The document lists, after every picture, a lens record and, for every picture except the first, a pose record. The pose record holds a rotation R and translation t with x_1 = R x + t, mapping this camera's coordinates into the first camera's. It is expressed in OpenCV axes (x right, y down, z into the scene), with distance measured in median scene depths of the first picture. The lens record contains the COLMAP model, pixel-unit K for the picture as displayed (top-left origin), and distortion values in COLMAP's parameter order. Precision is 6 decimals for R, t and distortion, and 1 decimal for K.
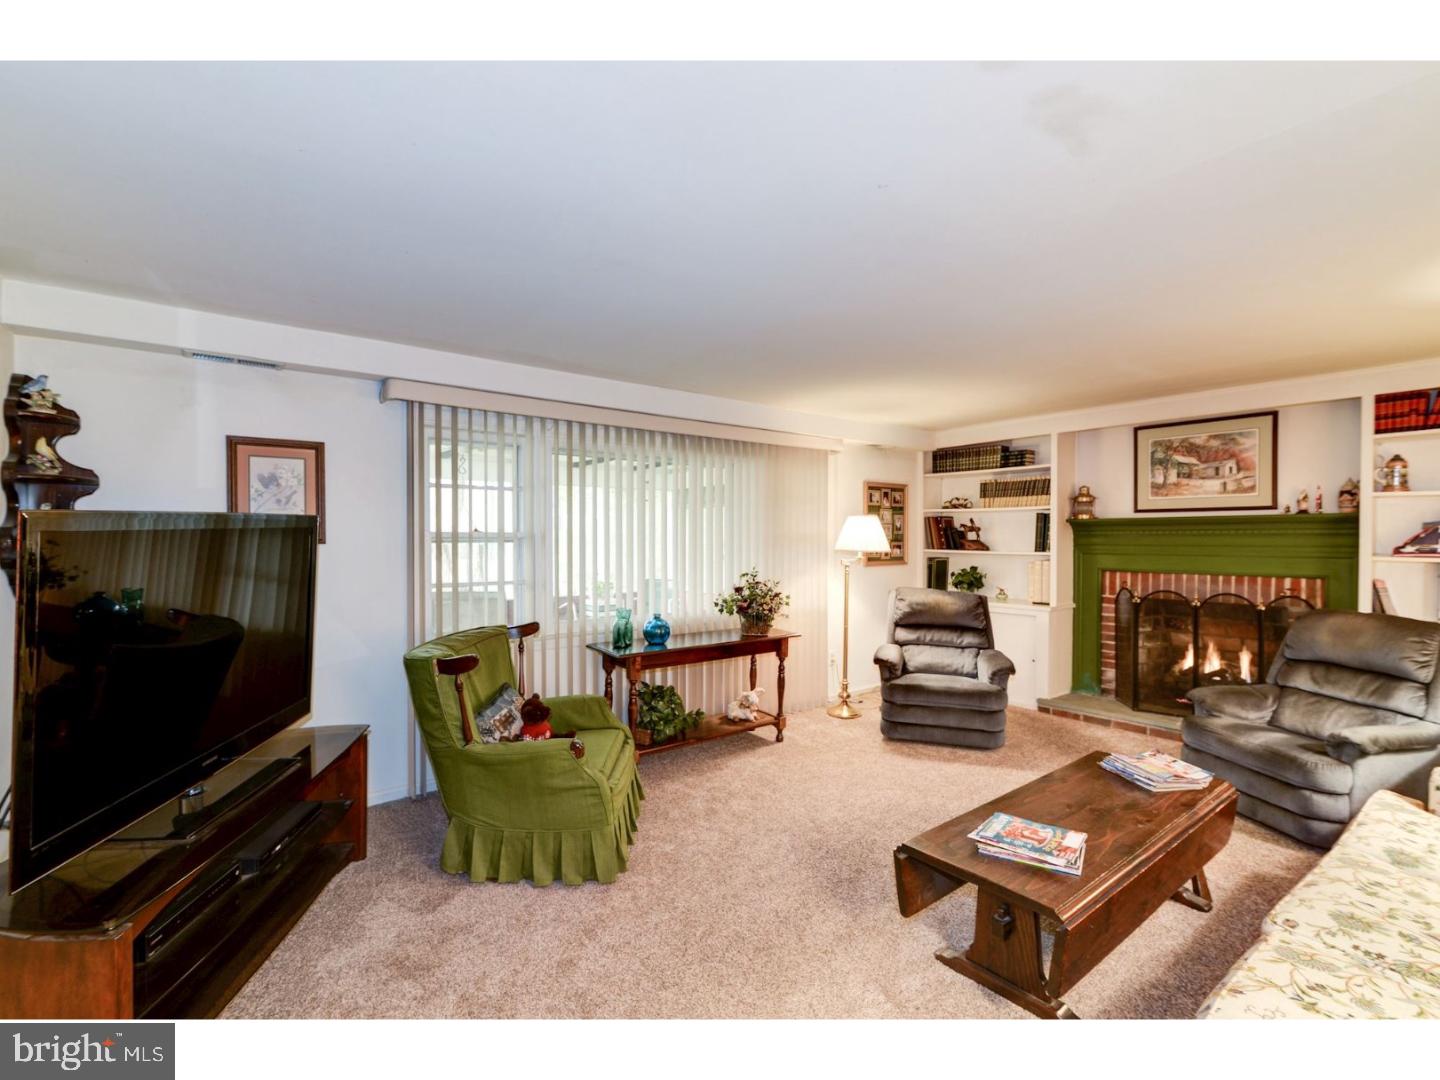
lens RADIAL K [[666.2, 0, 731.6], [0, 666.2, 536.4], [0, 0, 1]] dist [-0.005332, 0.001031]
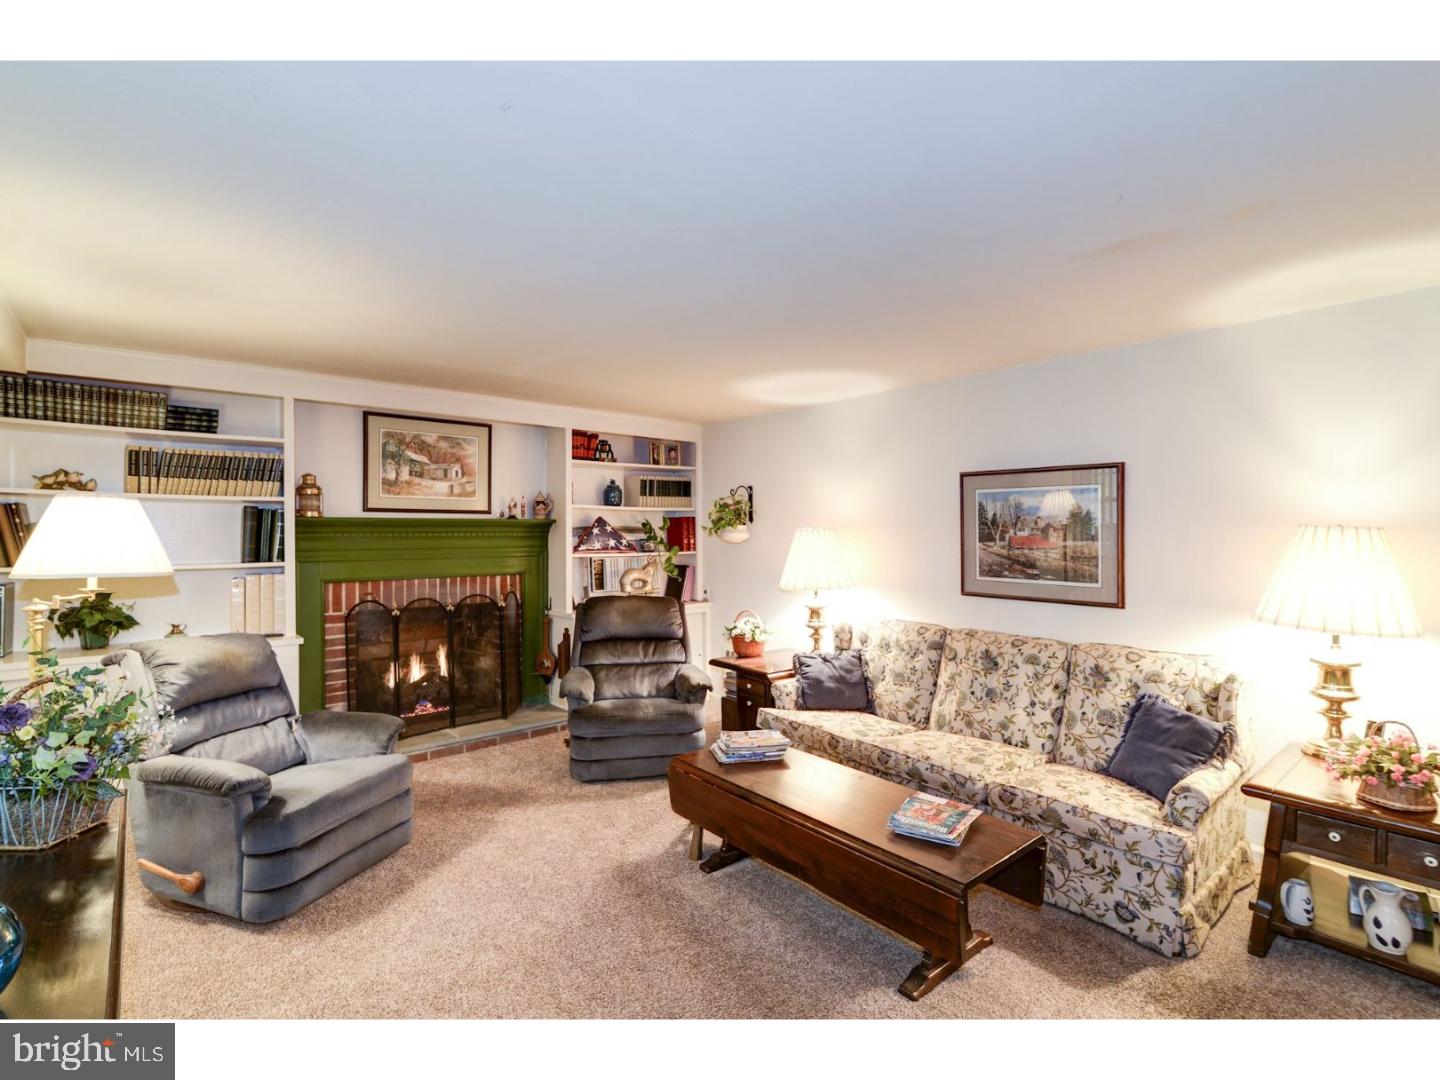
lens RADIAL K [[666.2, 0, 732.6], [0, 666.2, 540.7], [0, 0, 1]] dist [-0.005332, 0.001031]
pose [[-0.020781, -0.003364, 0.999778, -0.265387], [0.005712, 0.999978, 0.003483, 0.001494], [-0.999768, 0.005783, -0.020762, 0.574946]]
